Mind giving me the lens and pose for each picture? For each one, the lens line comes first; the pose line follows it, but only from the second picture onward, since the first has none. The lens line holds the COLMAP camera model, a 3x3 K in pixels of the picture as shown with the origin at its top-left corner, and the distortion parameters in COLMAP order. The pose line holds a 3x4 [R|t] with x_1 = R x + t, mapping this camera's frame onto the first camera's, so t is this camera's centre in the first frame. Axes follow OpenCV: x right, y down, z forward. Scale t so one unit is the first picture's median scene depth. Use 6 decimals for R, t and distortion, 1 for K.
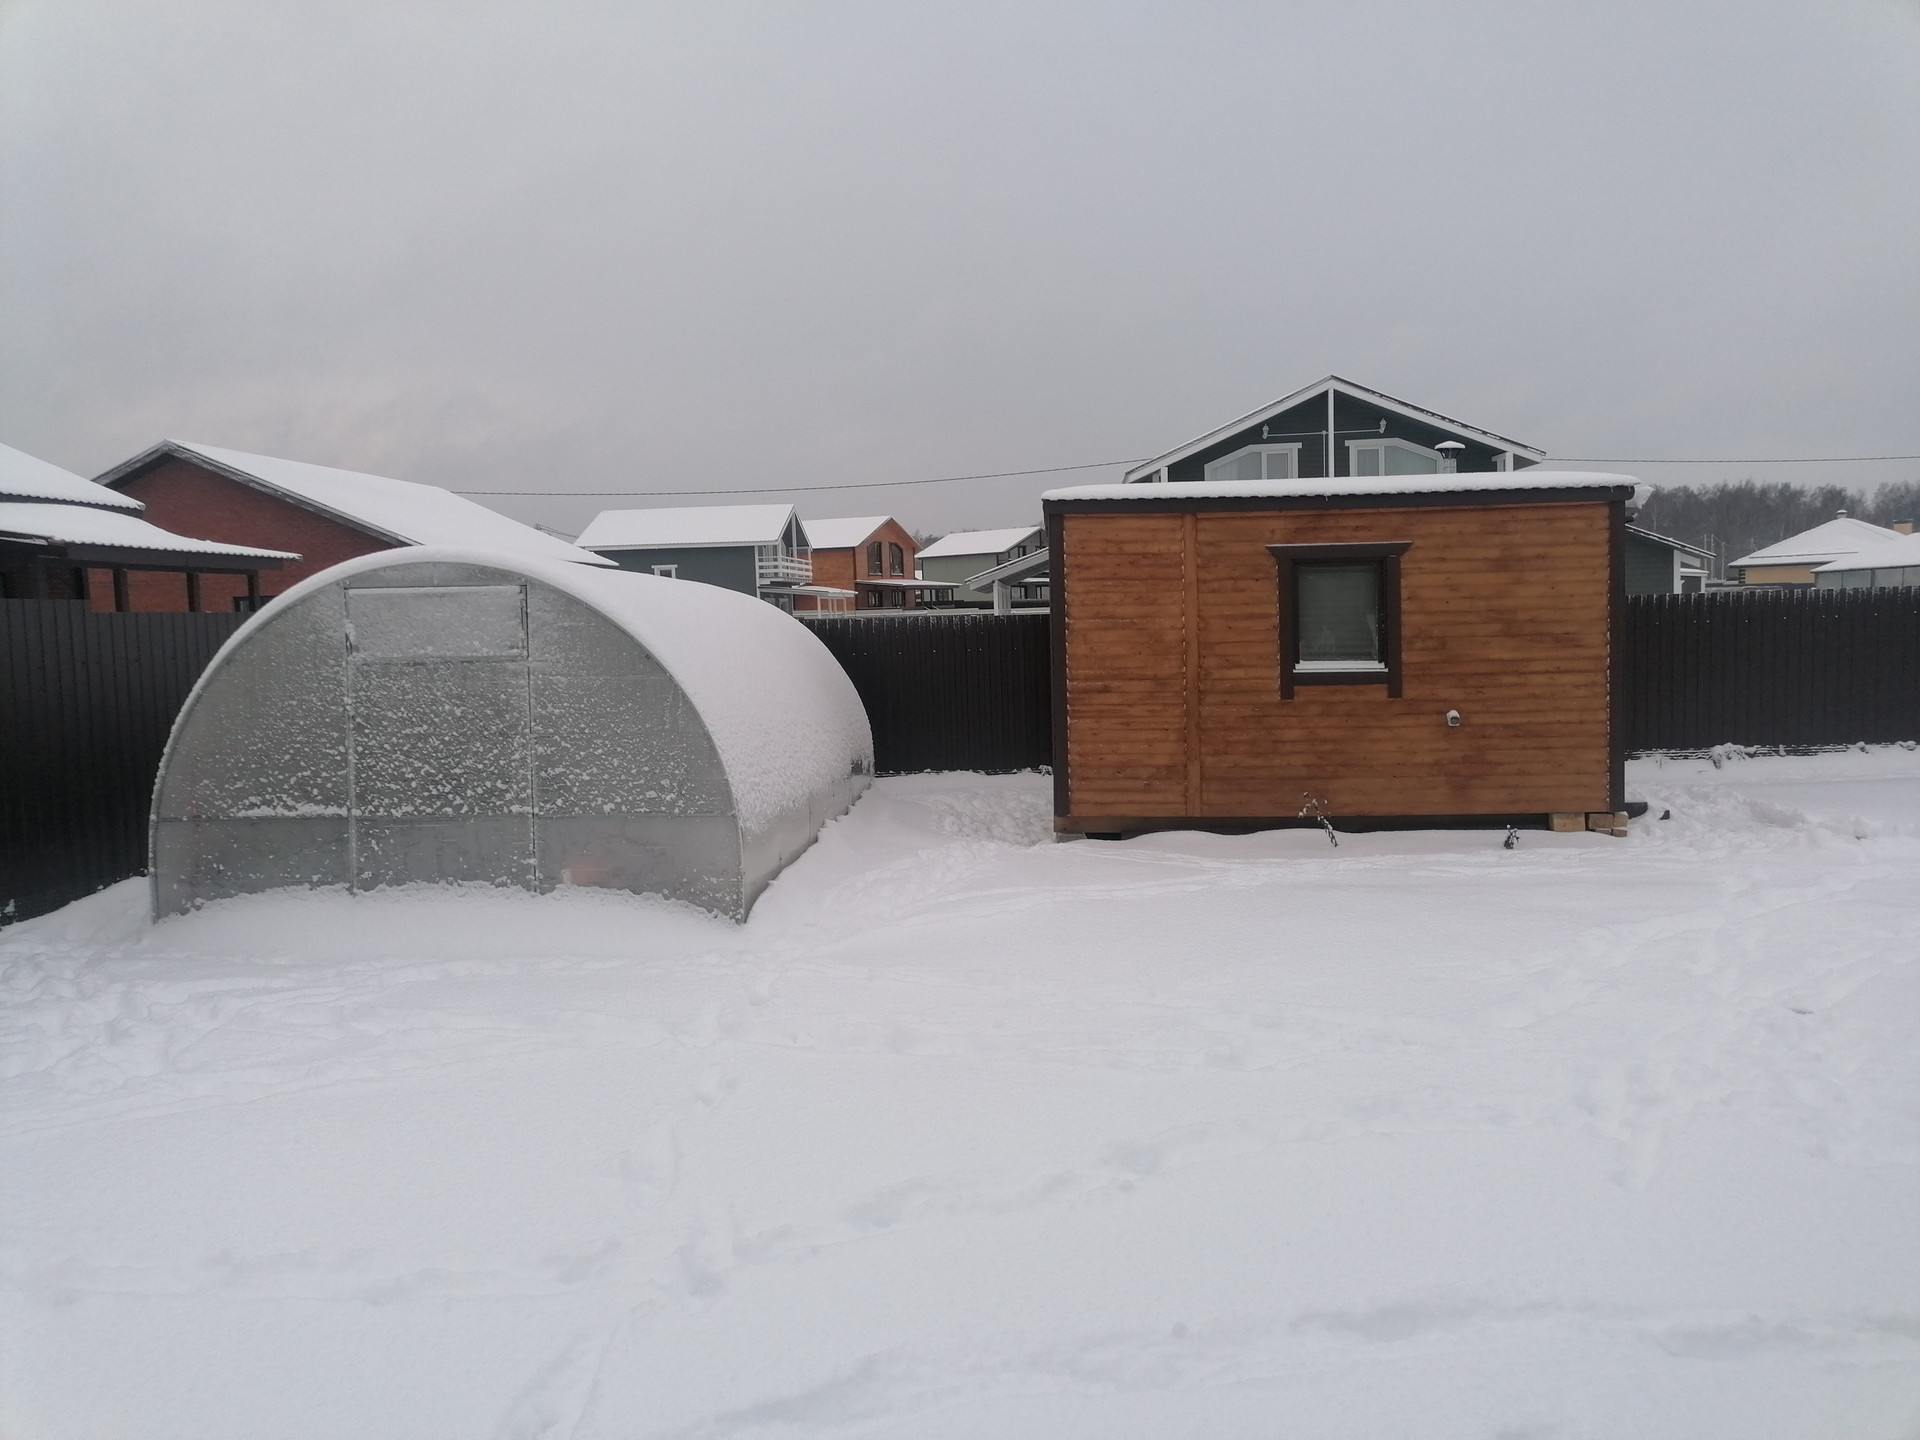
lens RADIAL K [[1443.4, 0, 965.4], [0, 1443.4, 731.1], [0, 0, 1]] dist [0.051466, -0.032090]
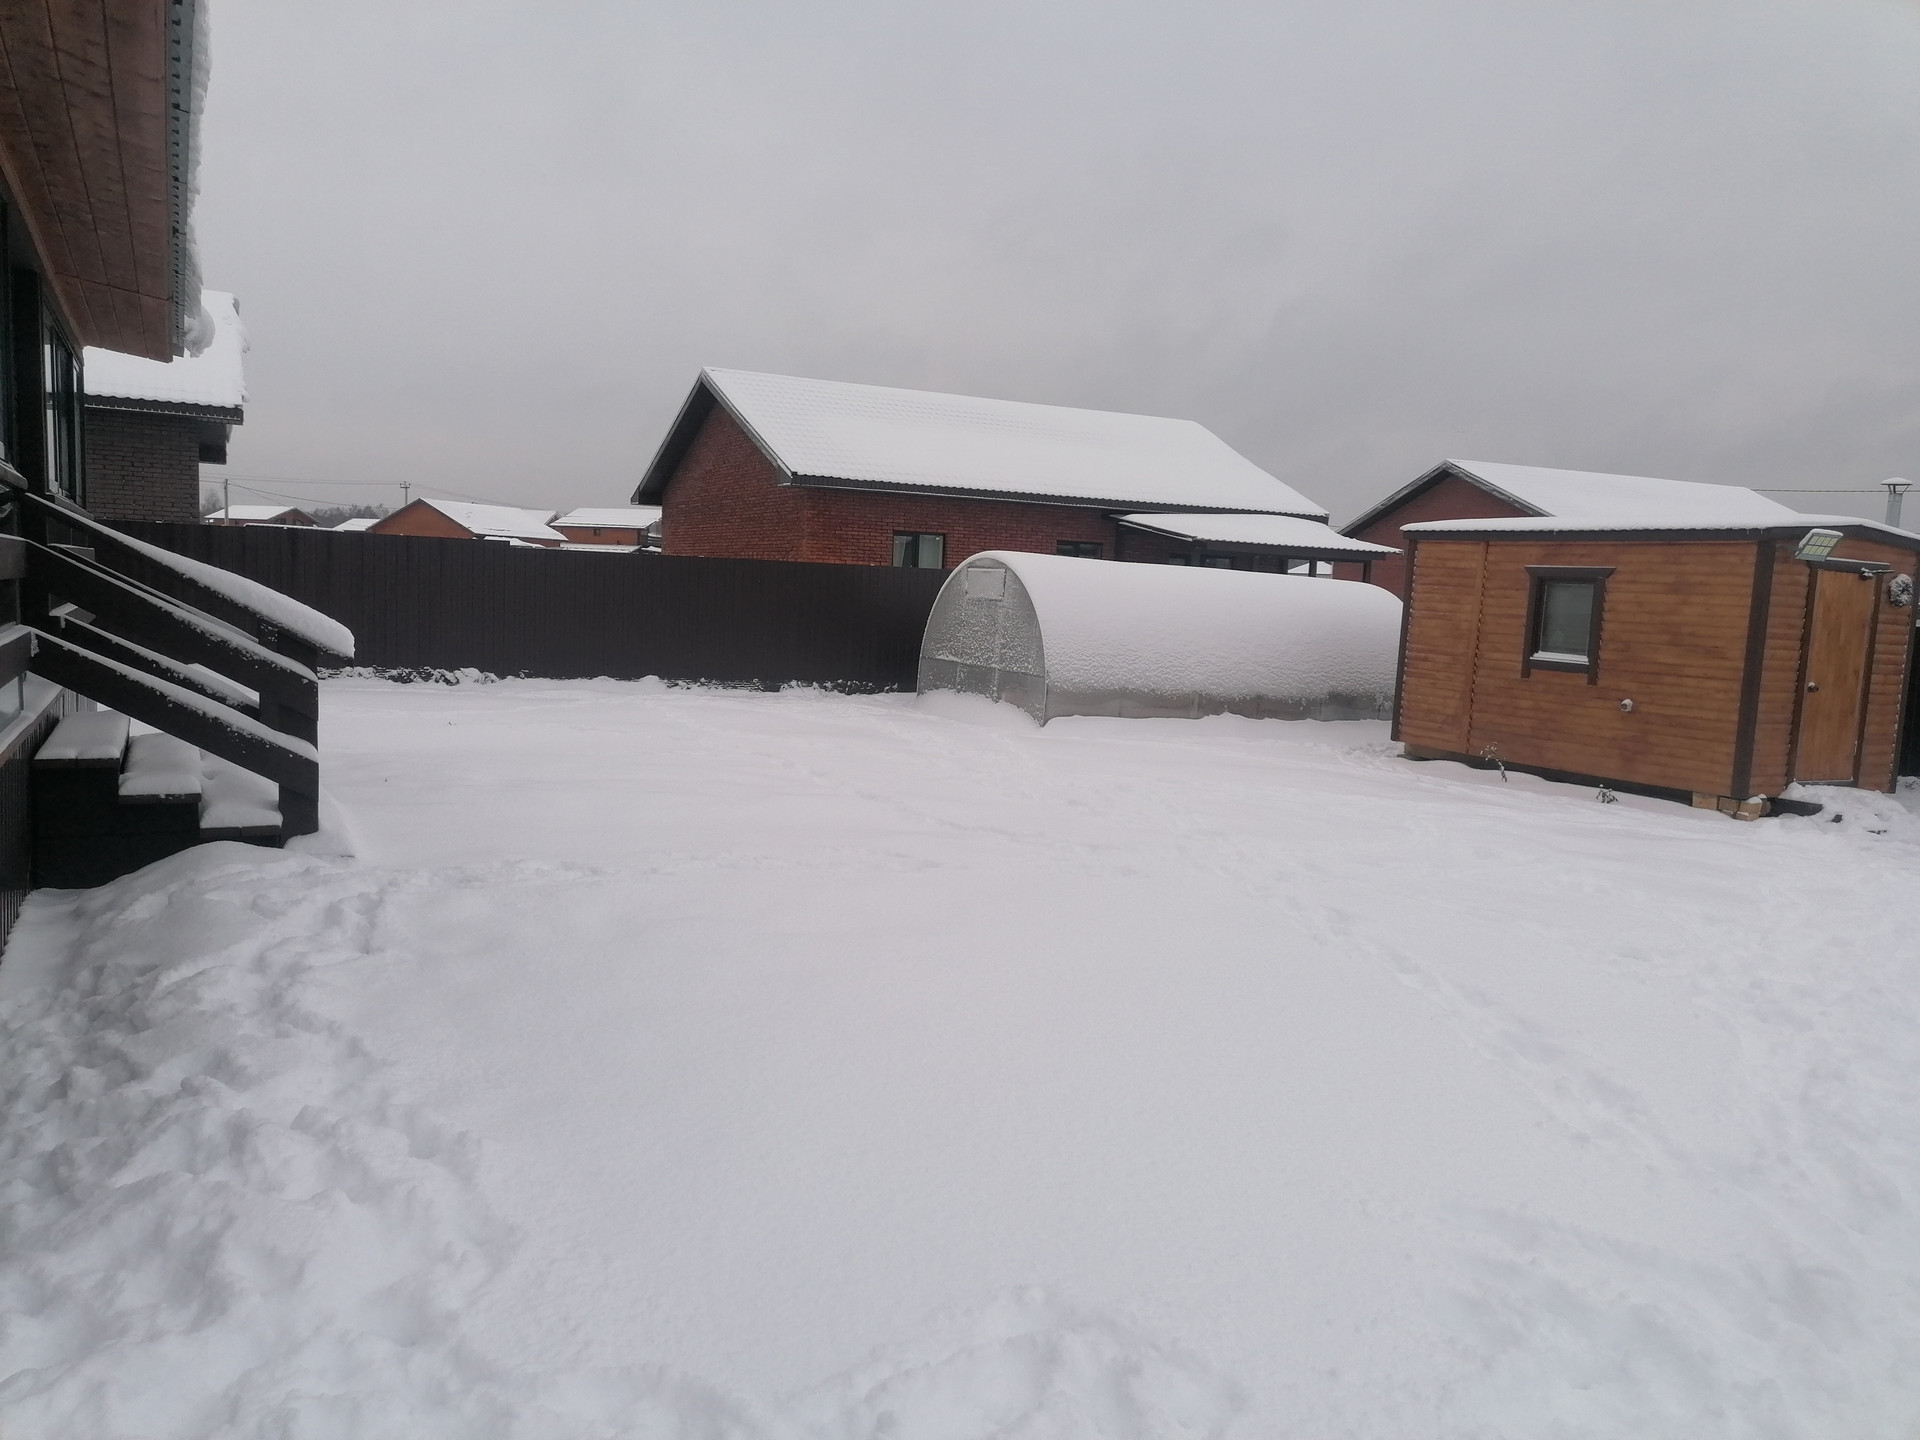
lens RADIAL K [[1443.4, 0, 965.4], [0, 1443.4, 731.1], [0, 0, 1]] dist [0.051466, -0.032090]
pose [[0.529359, 0.135470, -0.837512, 1.110715], [-0.127731, 0.988643, 0.079182, -0.013405], [0.838728, 0.065060, 0.540651, -0.192430]]
